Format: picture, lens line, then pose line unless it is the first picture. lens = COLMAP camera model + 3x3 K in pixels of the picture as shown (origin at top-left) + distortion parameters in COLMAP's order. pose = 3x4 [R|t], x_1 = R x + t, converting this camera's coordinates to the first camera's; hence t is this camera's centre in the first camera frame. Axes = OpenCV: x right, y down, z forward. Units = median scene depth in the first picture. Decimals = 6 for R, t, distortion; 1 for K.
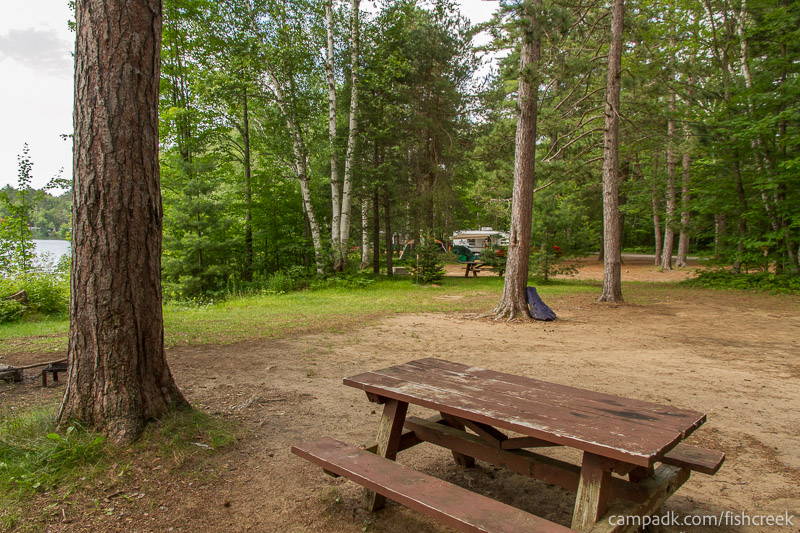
lens RADIAL K [[534.1, 0, 382.4], [0, 534.1, 262.9], [0, 0, 1]] dist [0.007923, 0.000519]
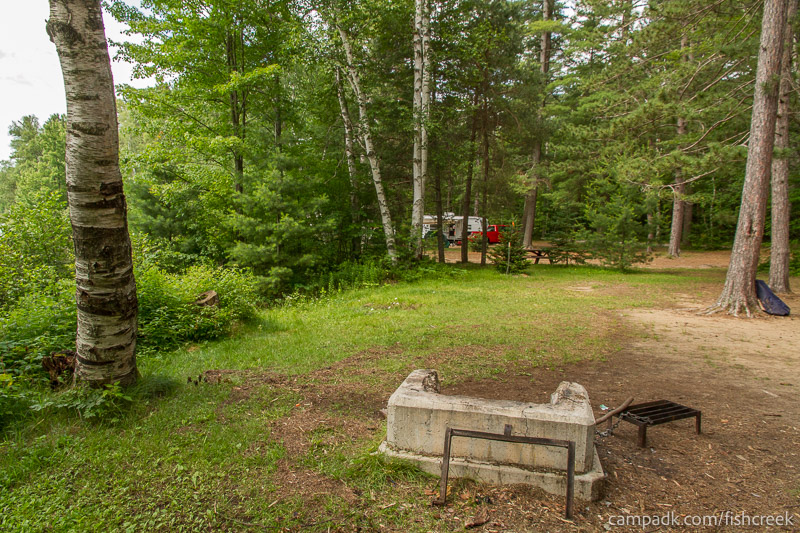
lens RADIAL K [[534.1, 0, 382.4], [0, 534.1, 262.9], [0, 0, 1]] dist [0.007923, 0.000519]
pose [[0.980526, -0.003564, 0.196357, -0.364211], [-0.002291, 0.999560, 0.029582, -0.007450], [-0.196376, -0.029456, 0.980086, 0.137345]]
